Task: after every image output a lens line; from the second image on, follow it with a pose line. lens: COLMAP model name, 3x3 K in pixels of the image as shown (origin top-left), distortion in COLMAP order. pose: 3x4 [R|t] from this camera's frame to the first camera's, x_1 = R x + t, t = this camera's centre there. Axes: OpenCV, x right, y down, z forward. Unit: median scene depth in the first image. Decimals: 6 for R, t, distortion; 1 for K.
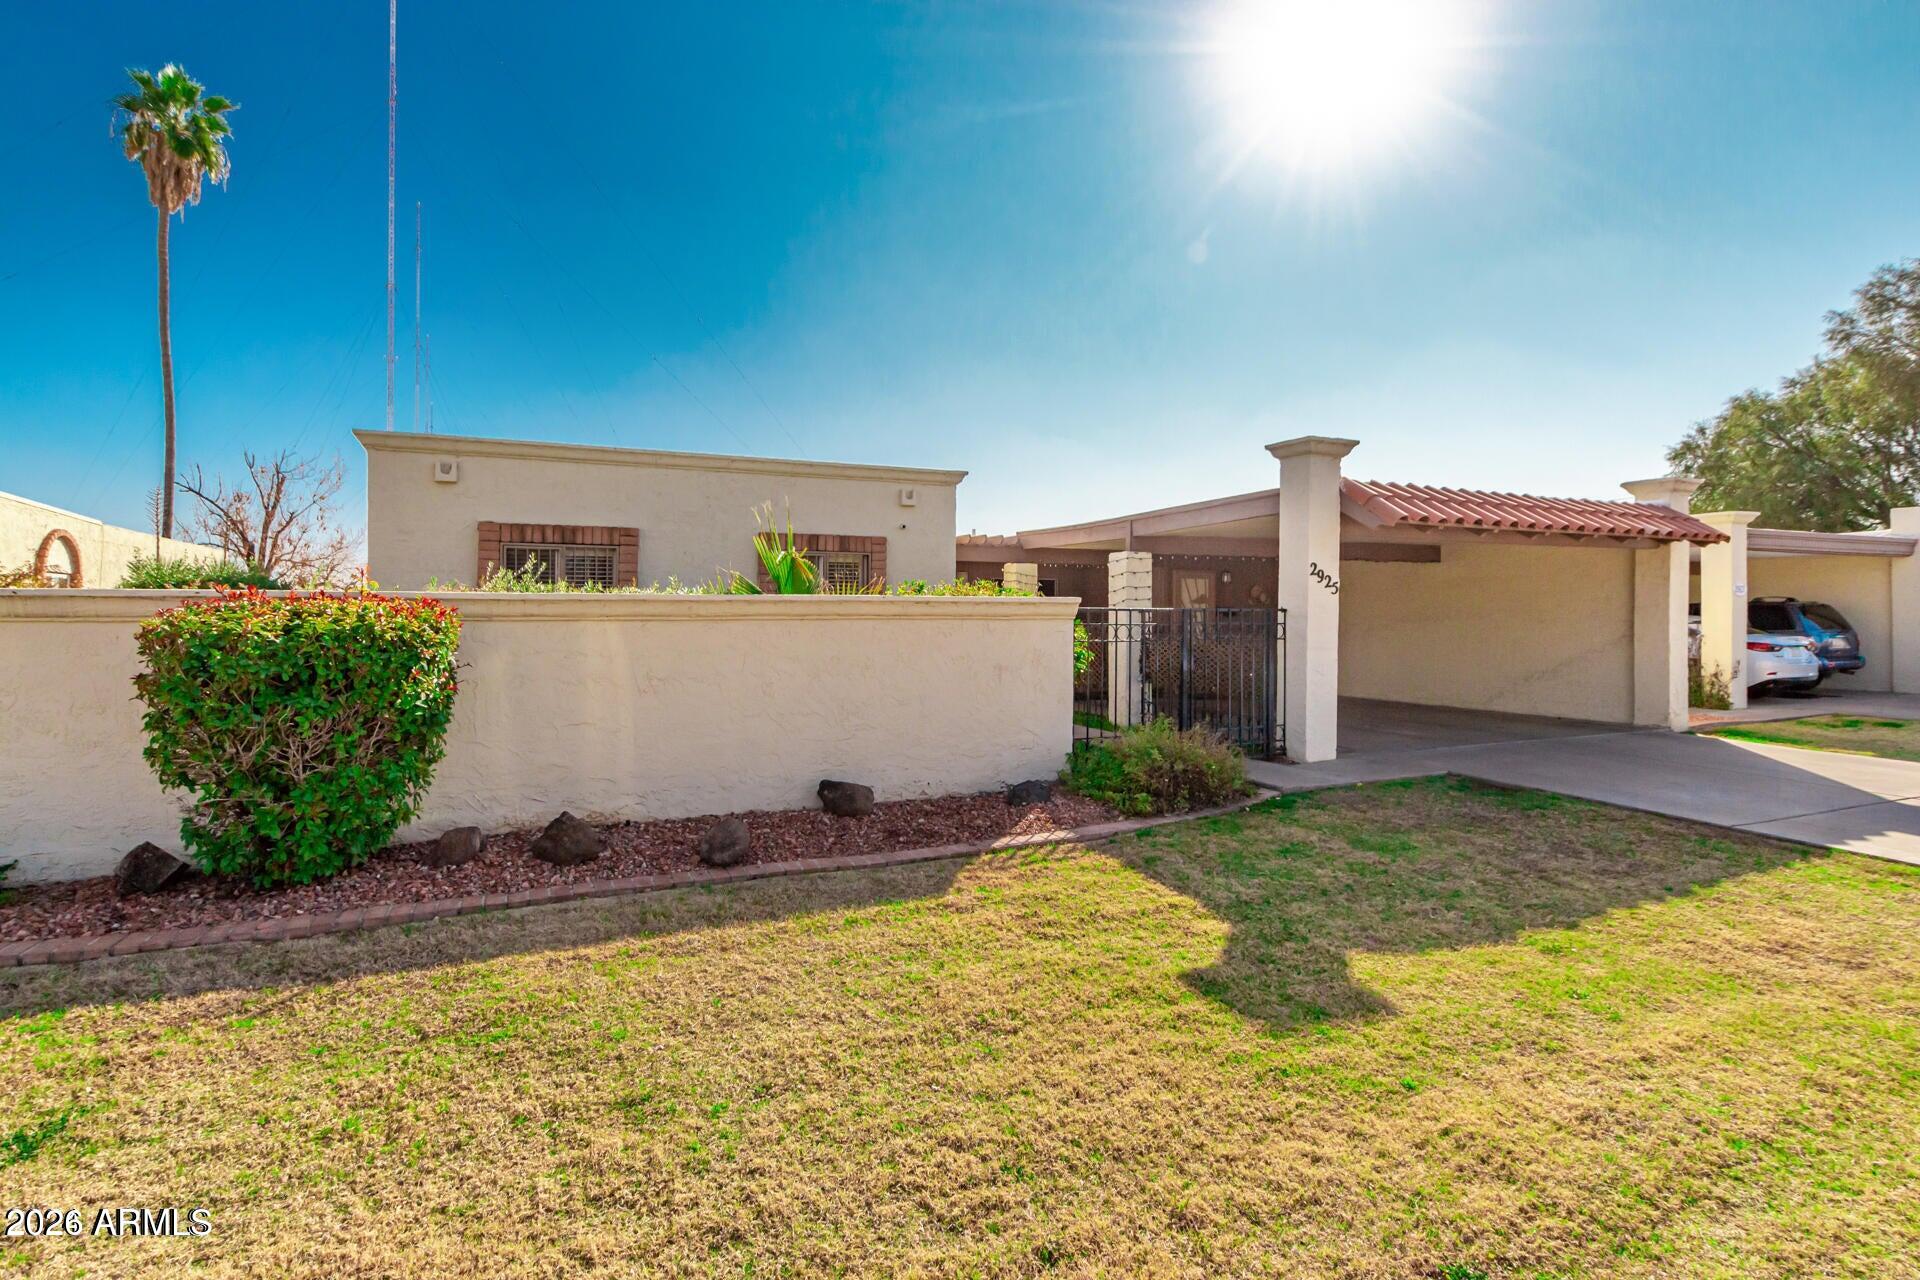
lens RADIAL K [[915.1, 0, 949.8], [0, 915.1, 620.7], [0, 0, 1]] dist [0.005234, 0.000732]
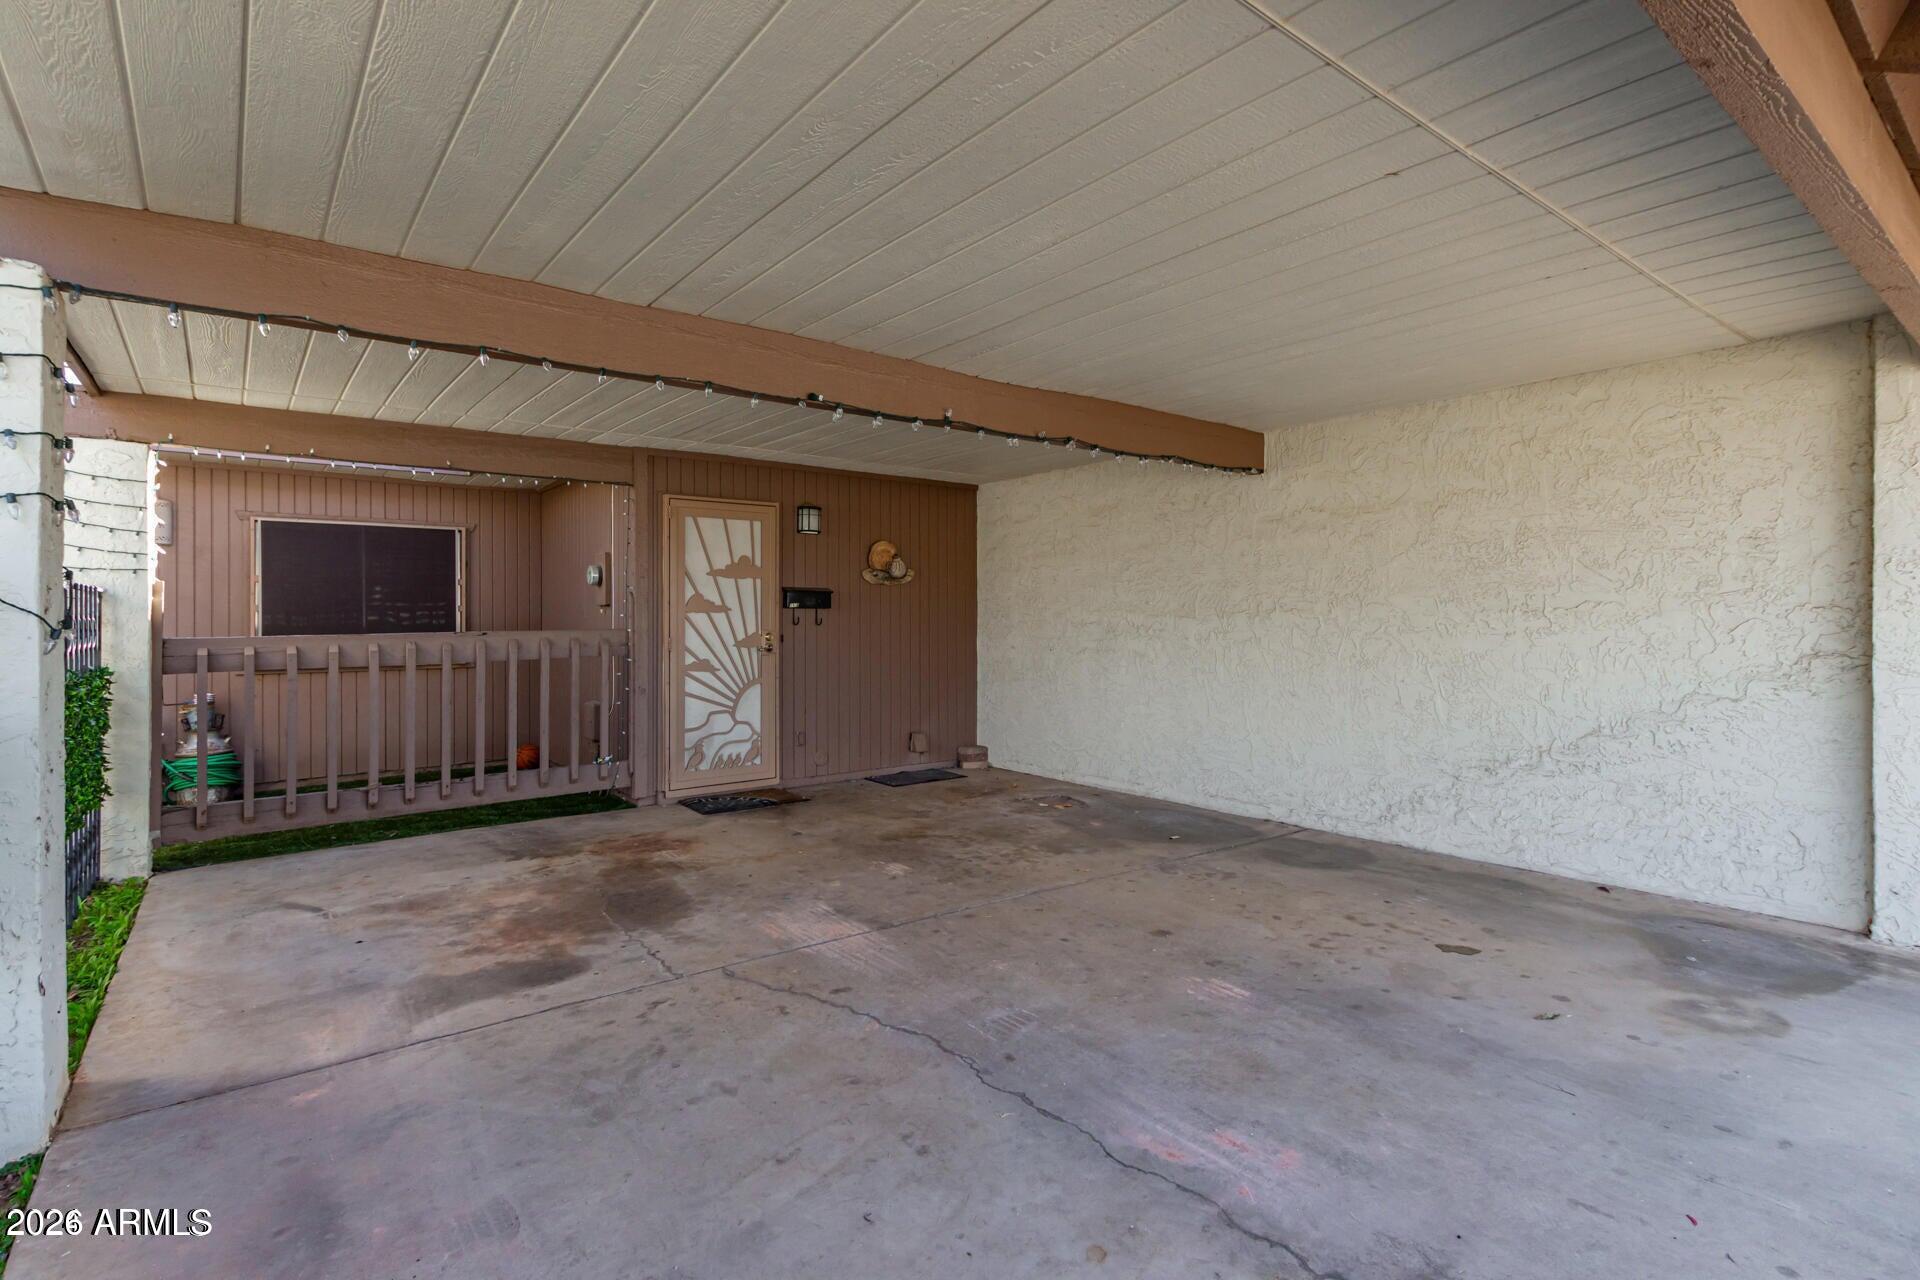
lens RADIAL K [[915.1, 0, 949.8], [0, 915.1, 620.7], [0, 0, 1]] dist [0.005234, 0.000732]
pose [[0.973487, -0.006356, 0.228656, 0.418716], [0.007436, 0.999965, -0.003862, 0.005330], [-0.228623, 0.005460, 0.973500, 0.869786]]
